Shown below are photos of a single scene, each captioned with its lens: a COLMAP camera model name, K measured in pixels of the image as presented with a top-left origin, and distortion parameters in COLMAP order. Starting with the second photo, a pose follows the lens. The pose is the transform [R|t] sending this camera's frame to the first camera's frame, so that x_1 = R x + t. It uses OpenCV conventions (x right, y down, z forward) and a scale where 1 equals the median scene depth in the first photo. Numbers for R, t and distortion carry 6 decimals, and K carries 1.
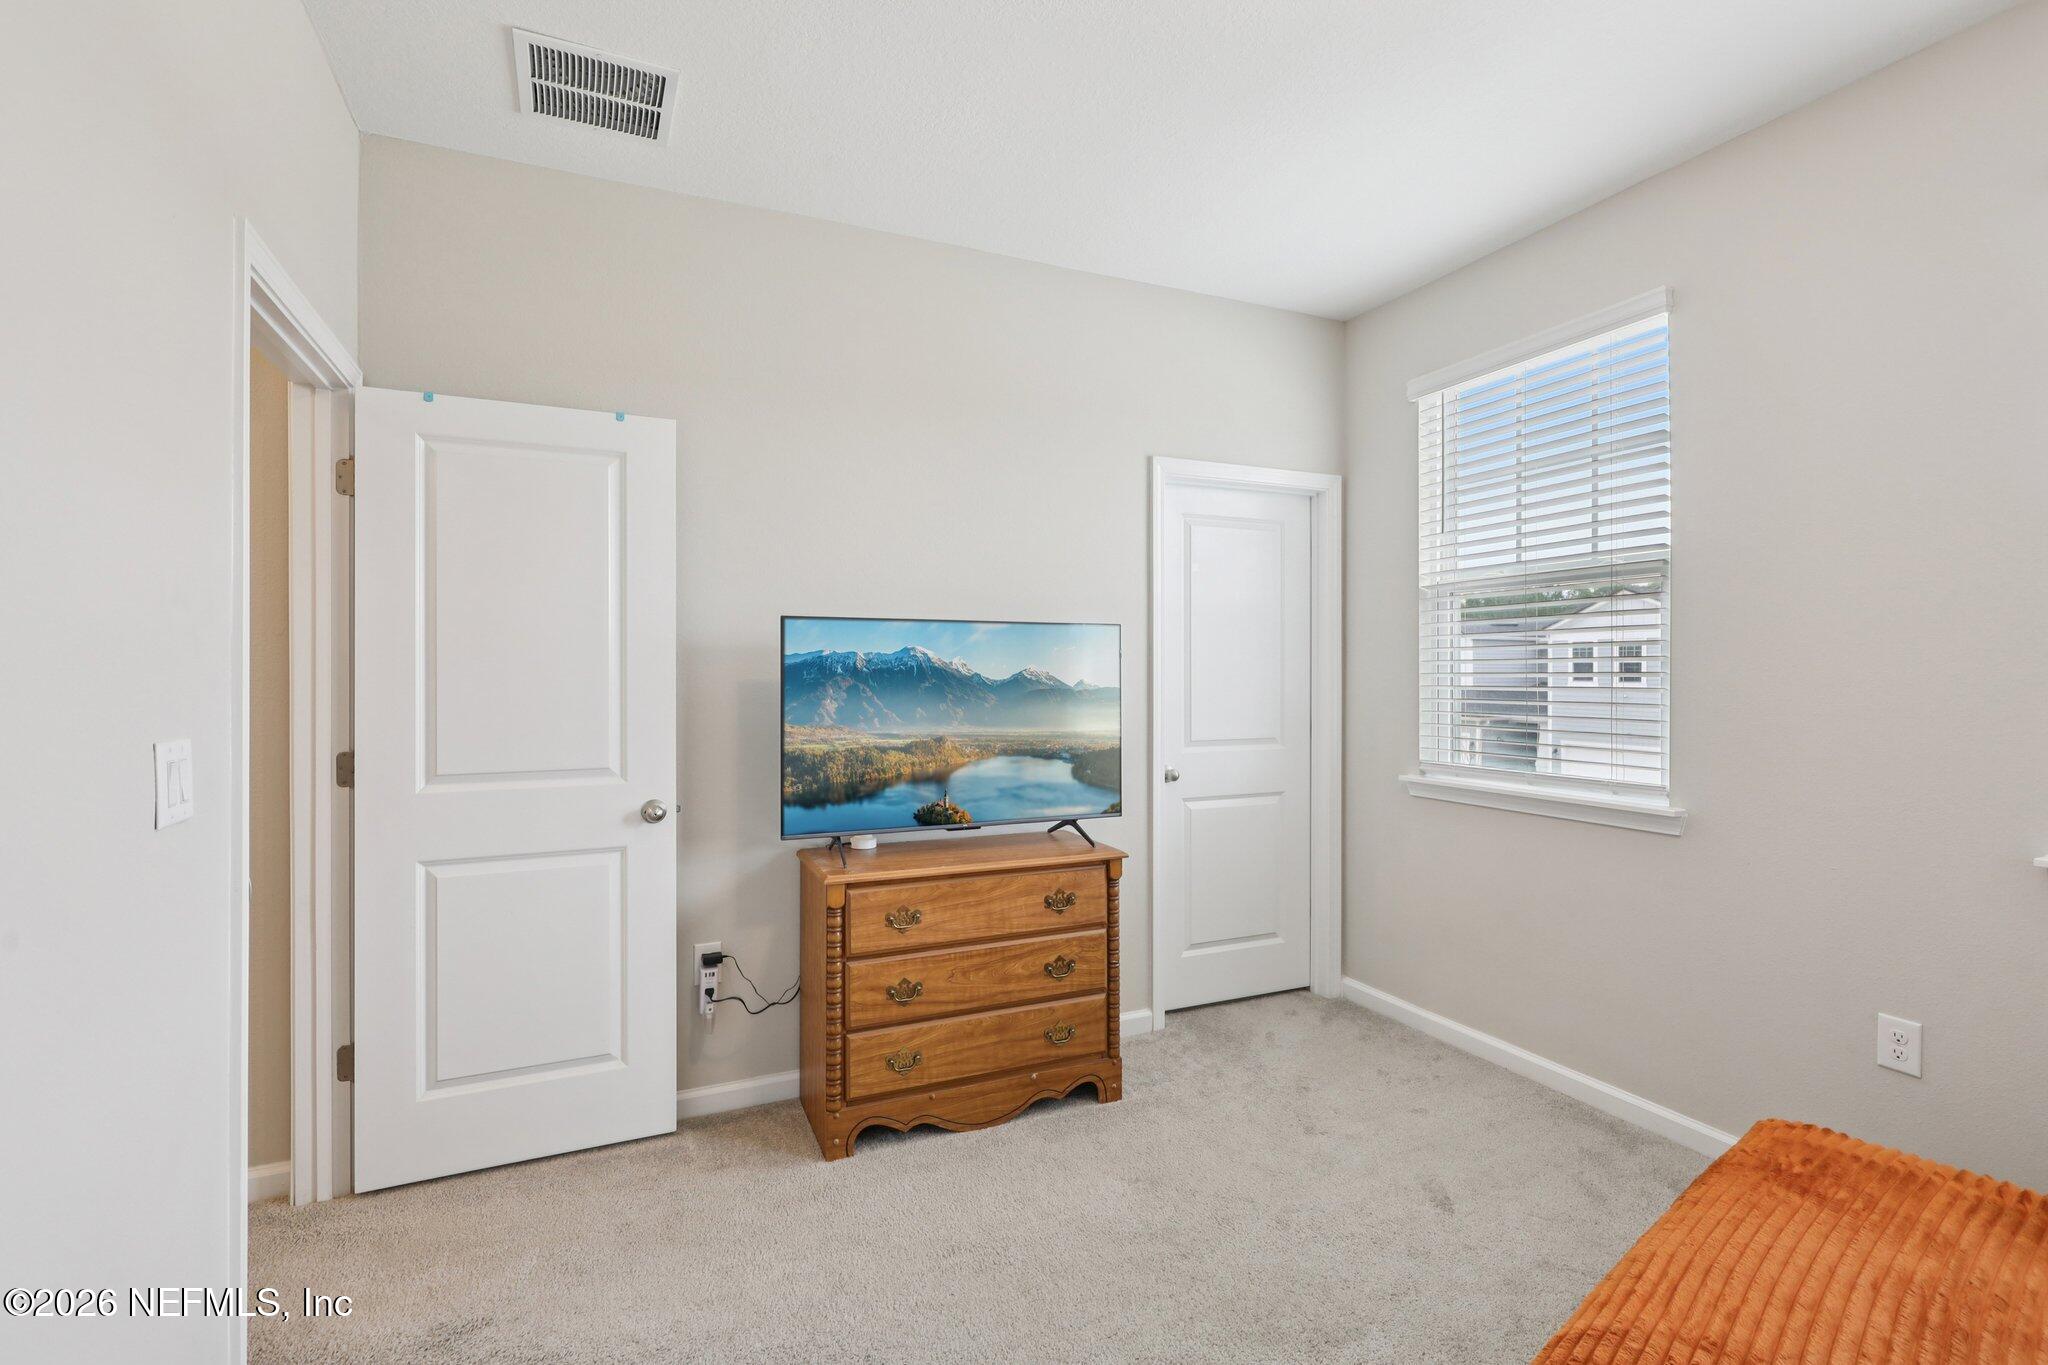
lens RADIAL K [[962.3, 0, 1024.0], [0, 962.3, 682.5], [0, 0, 1]] dist [-0.000467, -0.000105]
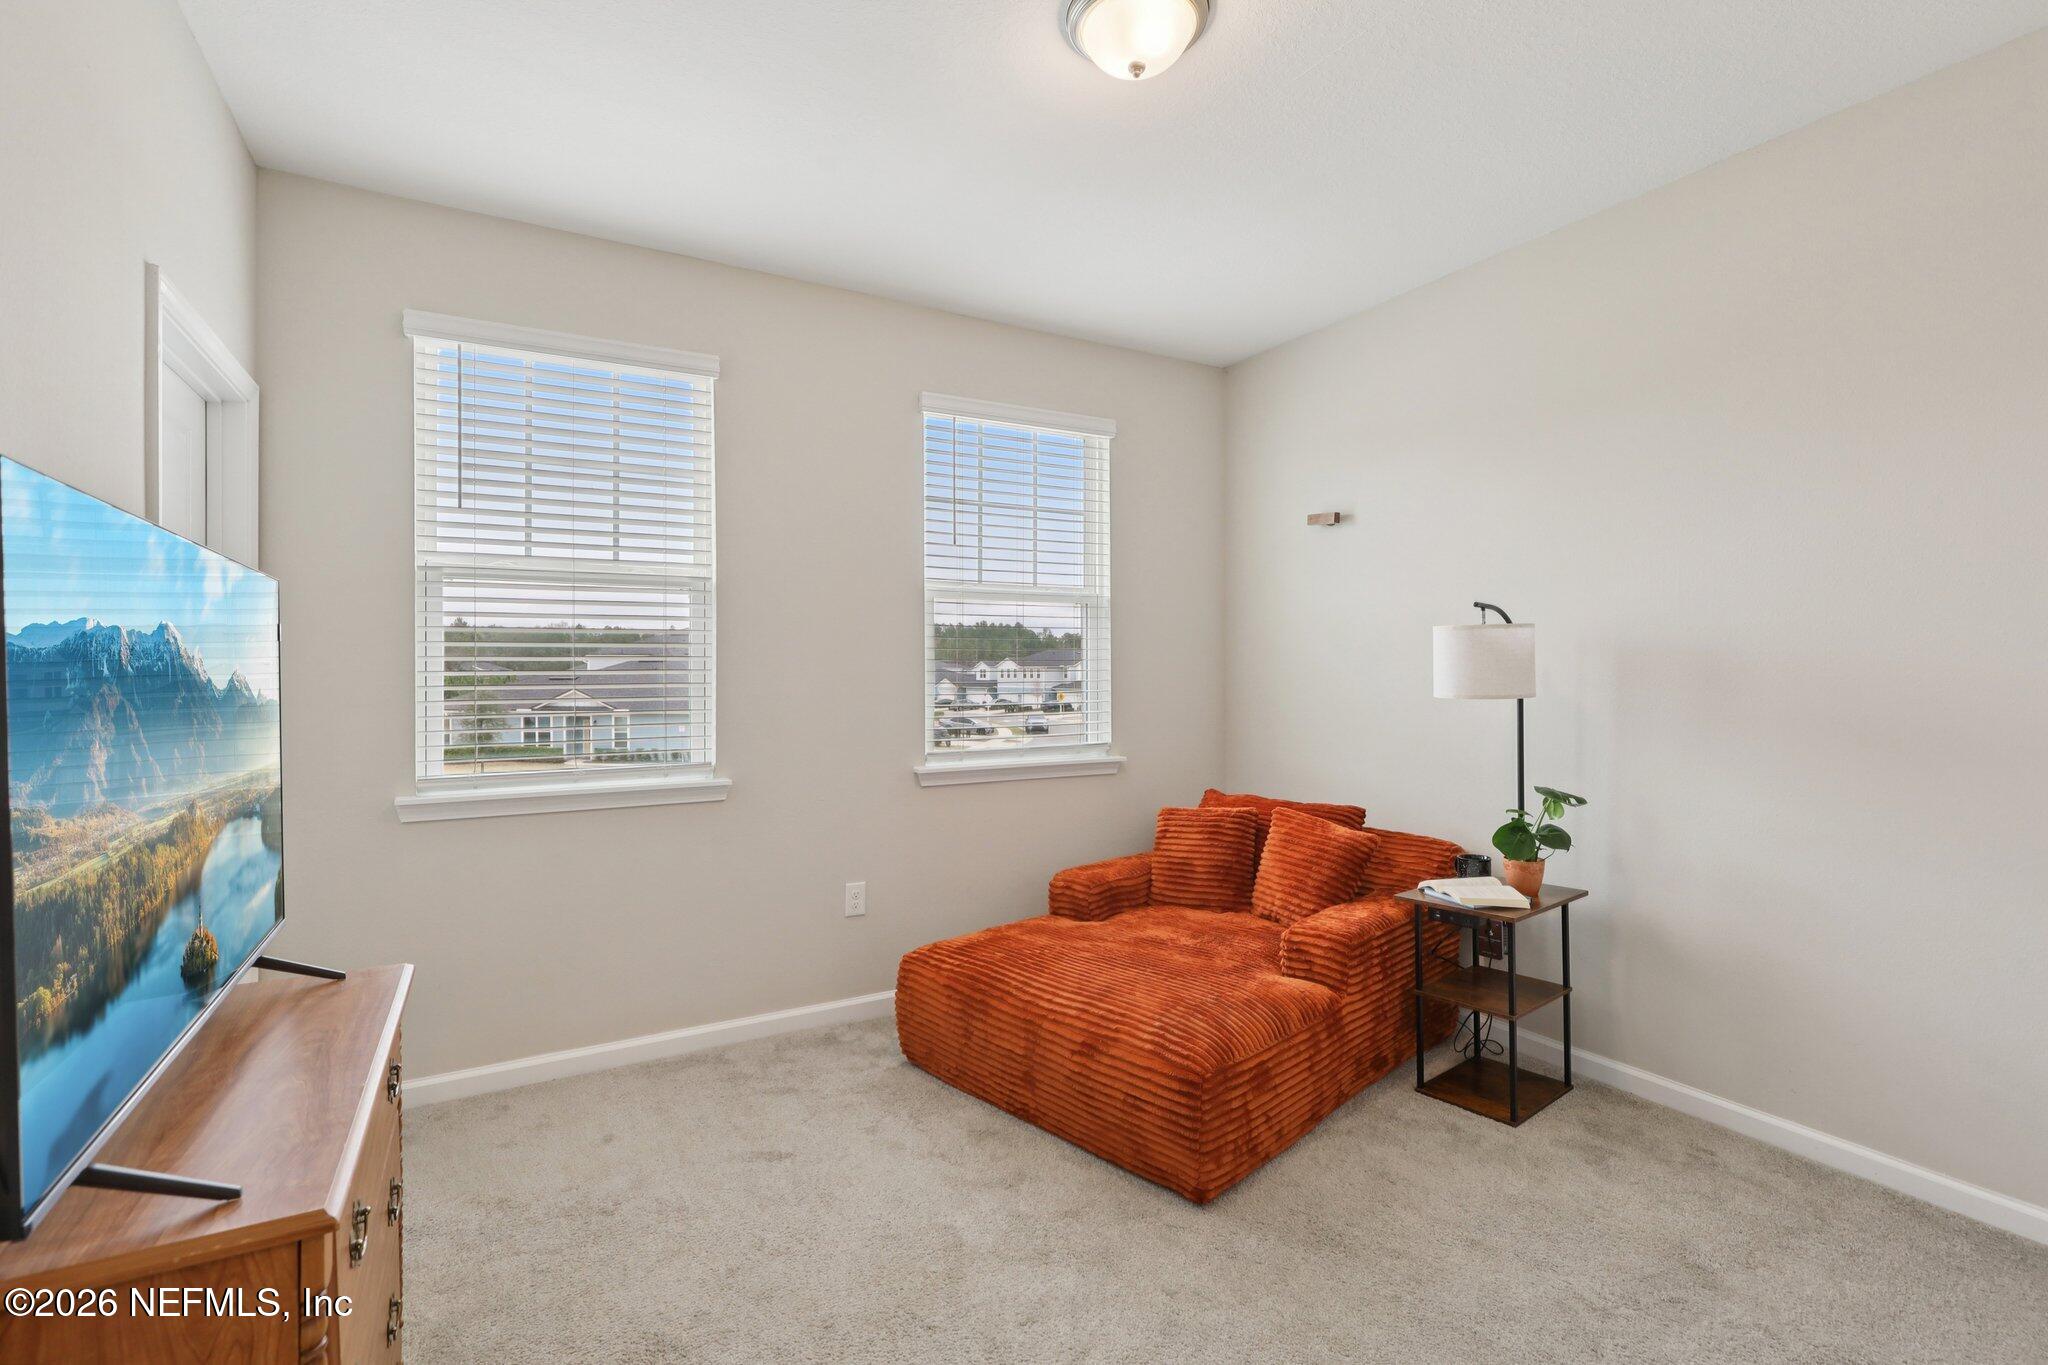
lens RADIAL K [[937.9, 0, 1024.0], [0, 937.9, 682.5], [0, 0, 1]] dist [0.079238, 0.000079]
pose [[-0.075870, -0.014195, 0.997017, -0.533458], [0.012498, 0.999807, 0.015185, -0.007738], [-0.997039, 0.013612, -0.075678, 0.638232]]
